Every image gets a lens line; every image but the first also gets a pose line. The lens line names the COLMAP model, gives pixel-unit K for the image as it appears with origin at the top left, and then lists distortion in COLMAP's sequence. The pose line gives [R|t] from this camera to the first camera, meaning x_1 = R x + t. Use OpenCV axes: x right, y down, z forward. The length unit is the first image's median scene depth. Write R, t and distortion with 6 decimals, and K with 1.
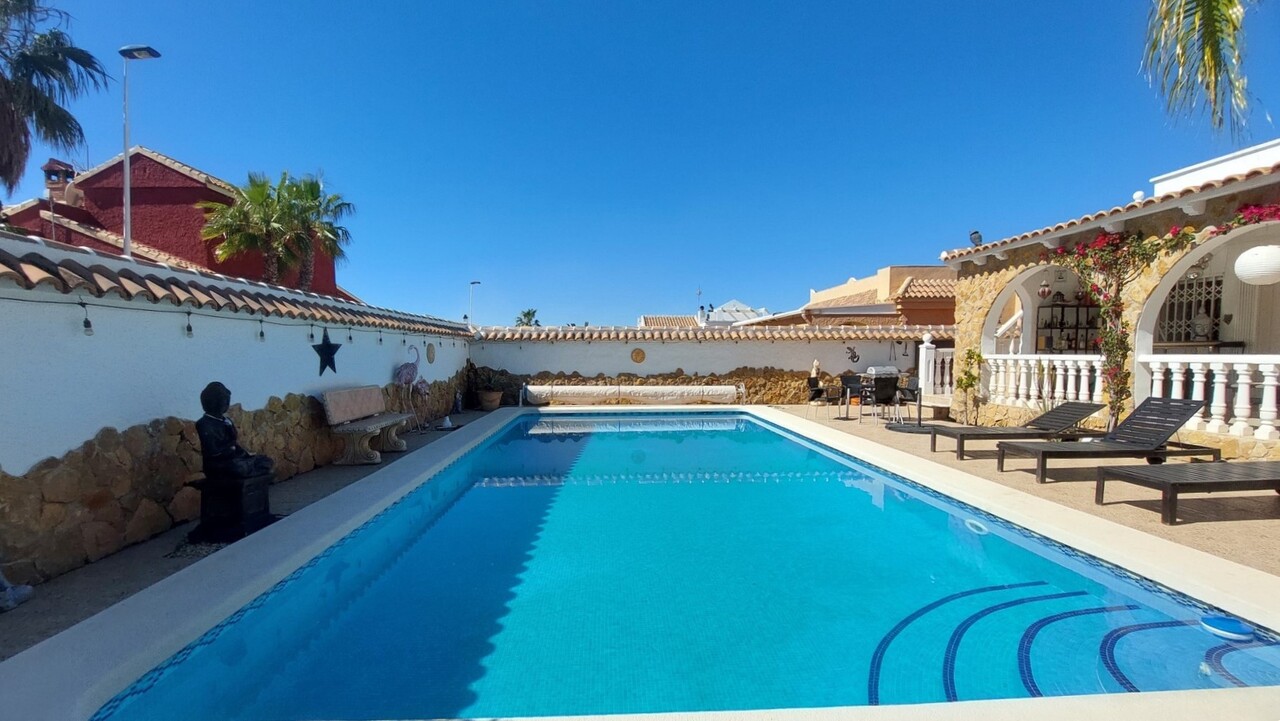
lens RADIAL K [[535.4, 0, 631.4], [0, 535.4, 388.7], [0, 0, 1]] dist [-0.013038, -0.003357]
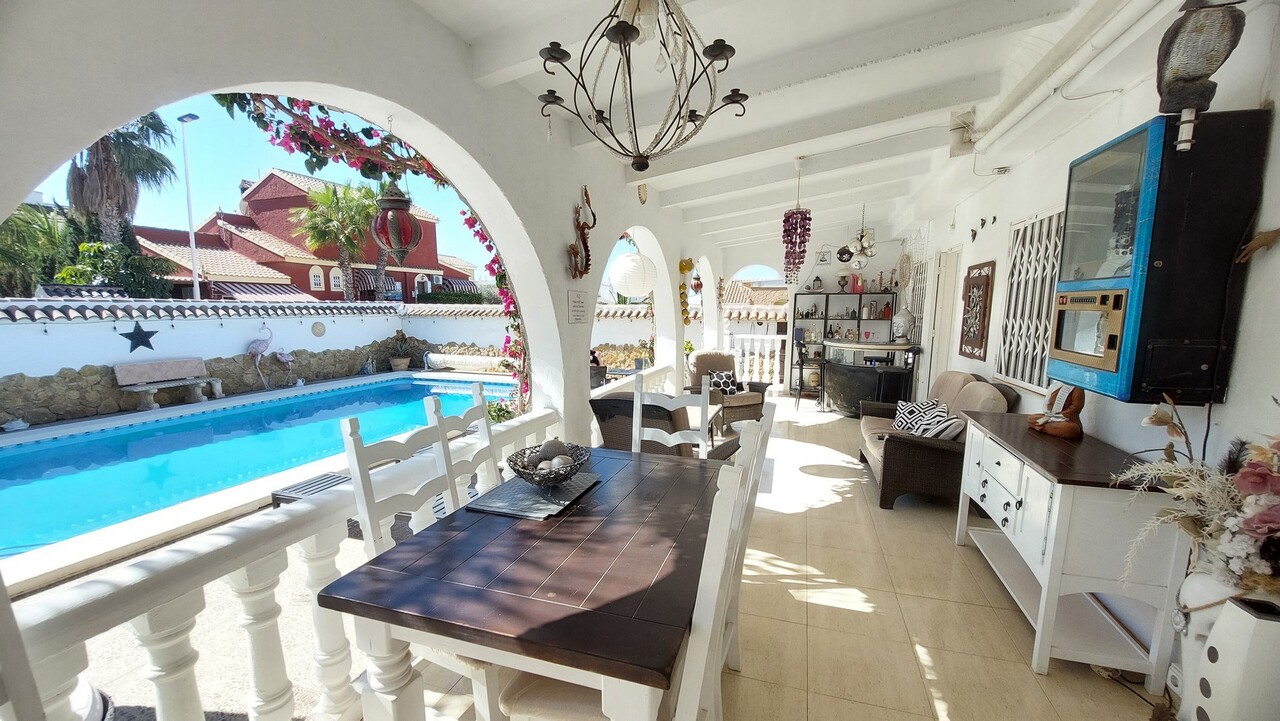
lens RADIAL K [[509.5, 0, 624.9], [0, 509.5, 381.7], [0, 0, 1]] dist [-0.015123, -0.001919]
pose [[0.930590, 0.061801, -0.360810, 0.809150], [-0.033160, 0.995825, 0.085043, -0.070125], [0.364559, -0.067176, 0.928754, 0.100666]]
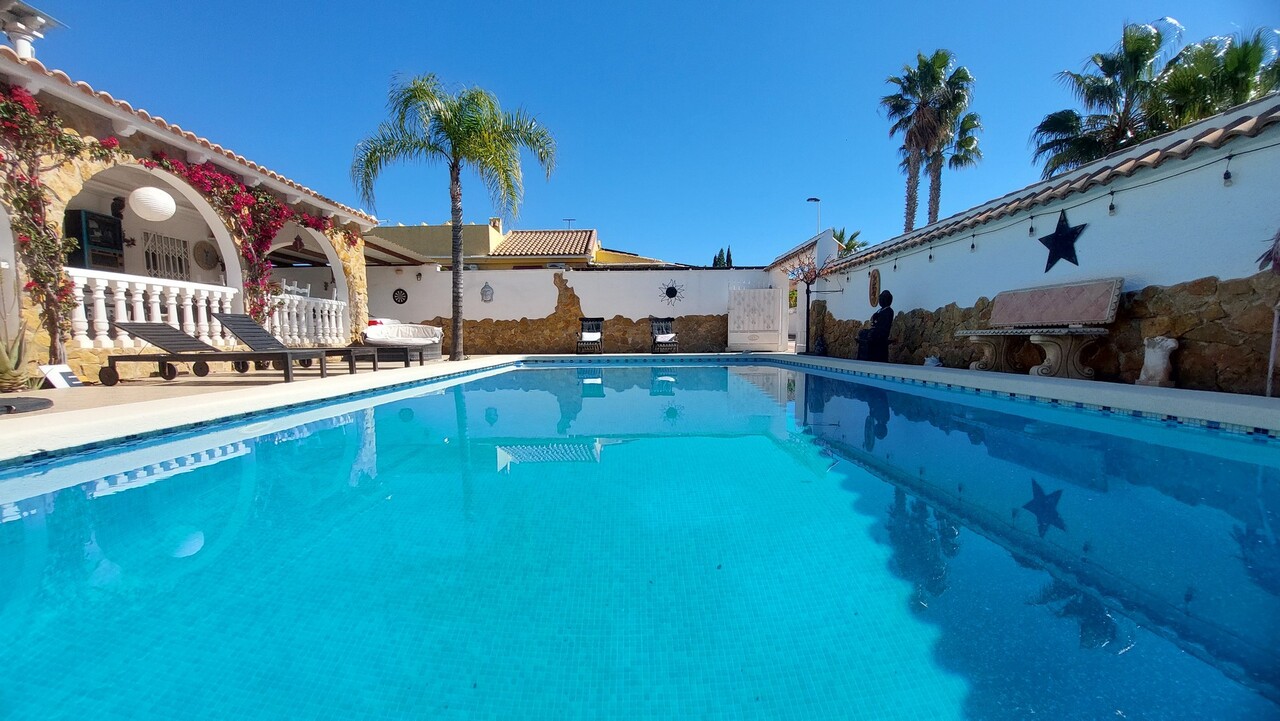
lens RADIAL K [[509.5, 0, 630.9], [0, 509.5, 386.5], [0, 0, 1]] dist [-0.015123, -0.001919]
pose [[-0.998909, 0.012211, 0.045077, 0.029508], [0.019167, 0.987368, 0.157279, 0.010435], [-0.042587, 0.157971, -0.986525, 1.158035]]
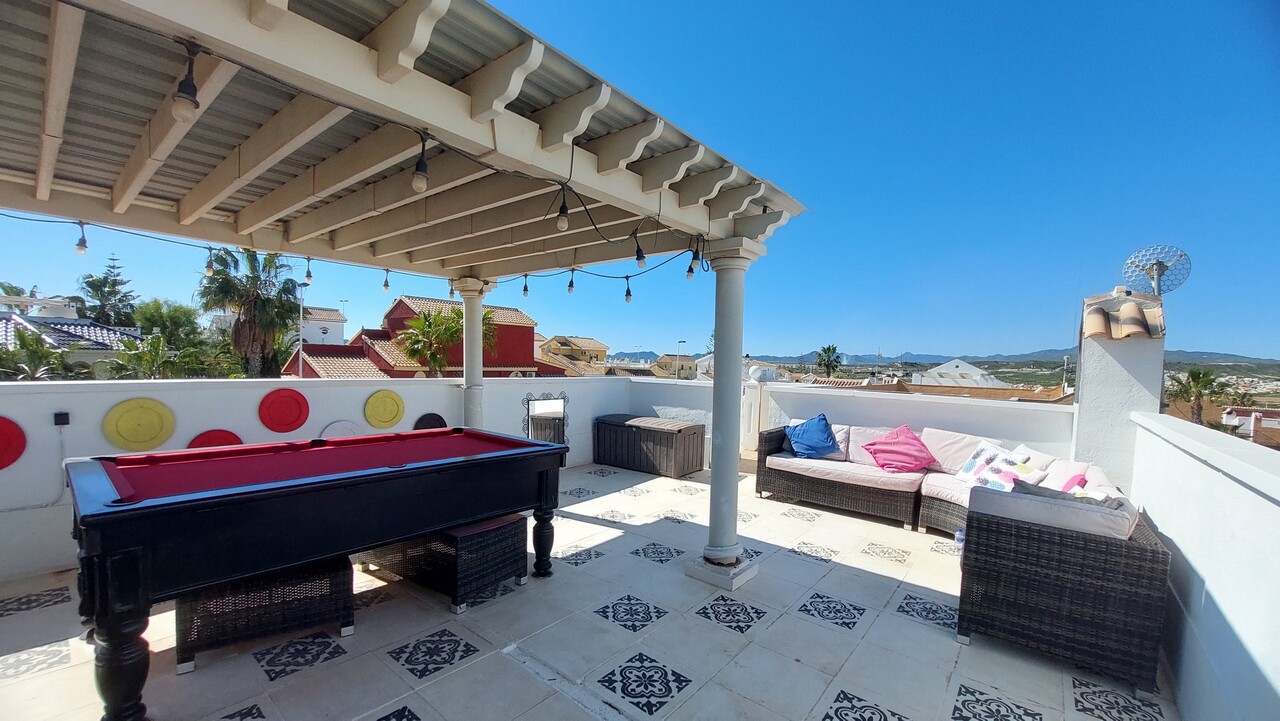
lens RADIAL K [[509.5, 0, 636.4], [0, 509.5, 368.6], [0, 0, 1]] dist [-0.015123, -0.001919]
pose [[0.752482, 0.035199, -0.657671, 1.468970], [-0.074987, 0.996656, -0.032455, -0.375707], [0.654330, 0.073739, 0.752606, 0.410846]]
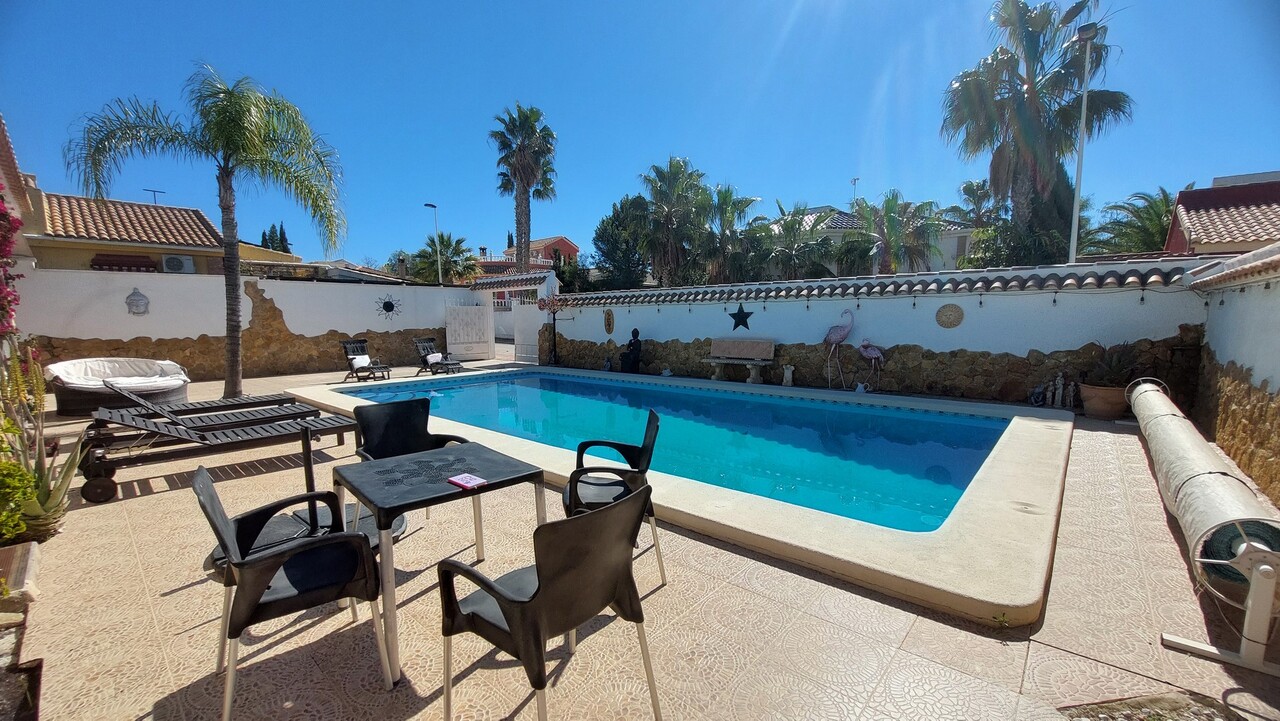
lens RADIAL K [[509.5, 0, 634.4], [0, 509.5, 380.6], [0, 0, 1]] dist [-0.015123, -0.001919]
pose [[-0.692846, 0.100332, -0.714071, 0.554800], [-0.032729, 0.984877, 0.170138, -0.086896], [0.720342, 0.141250, -0.679084, 1.216826]]
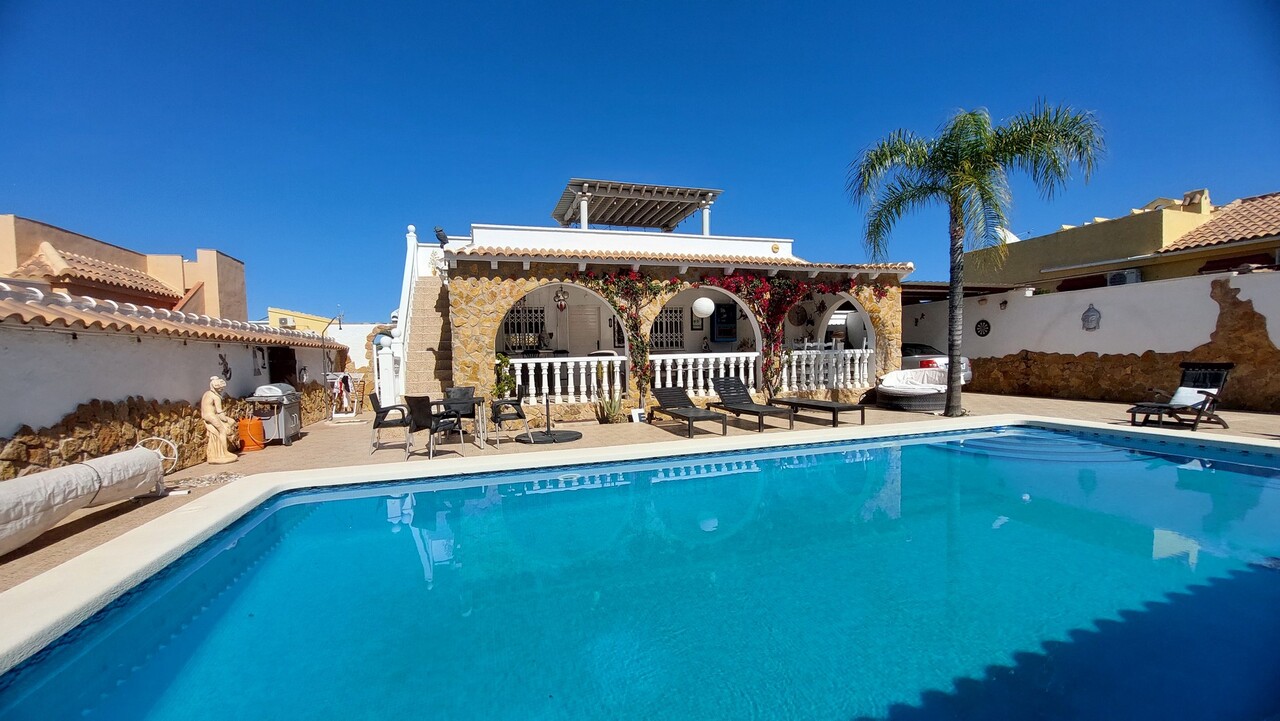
lens RADIAL K [[509.5, 0, 626.6], [0, 509.5, 369.3], [0, 0, 1]] dist [-0.015123, -0.001919]
pose [[-0.248014, -0.011223, 0.968691, -0.305305], [0.090724, 0.995269, 0.034759, -0.053236], [-0.964499, 0.096504, -0.245823, 0.945717]]
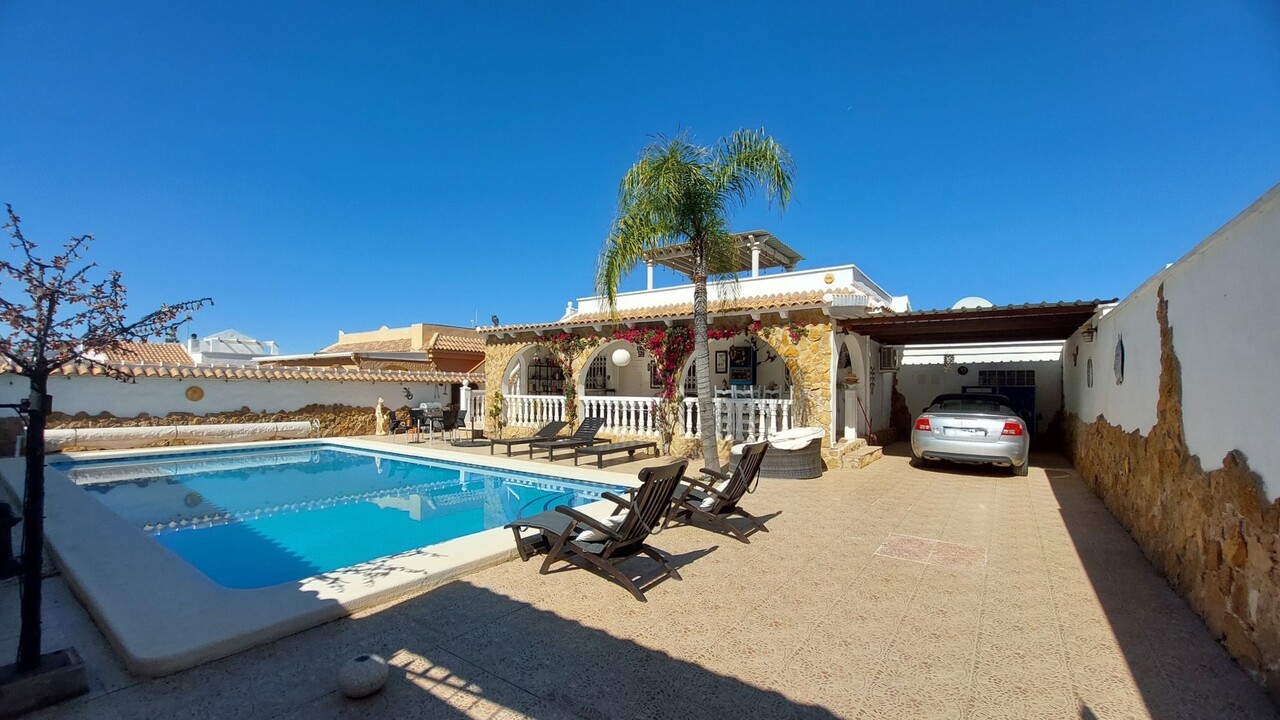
lens RADIAL K [[517.6, 0, 630.7], [0, 517.6, 372.1], [0, 0, 1]] dist [-0.021492, -0.000610]
pose [[0.618098, 0.037021, 0.785229, -0.293469], [0.039493, 0.996167, -0.078053, 0.002693], [-0.785108, 0.079256, 0.614266, -0.229795]]
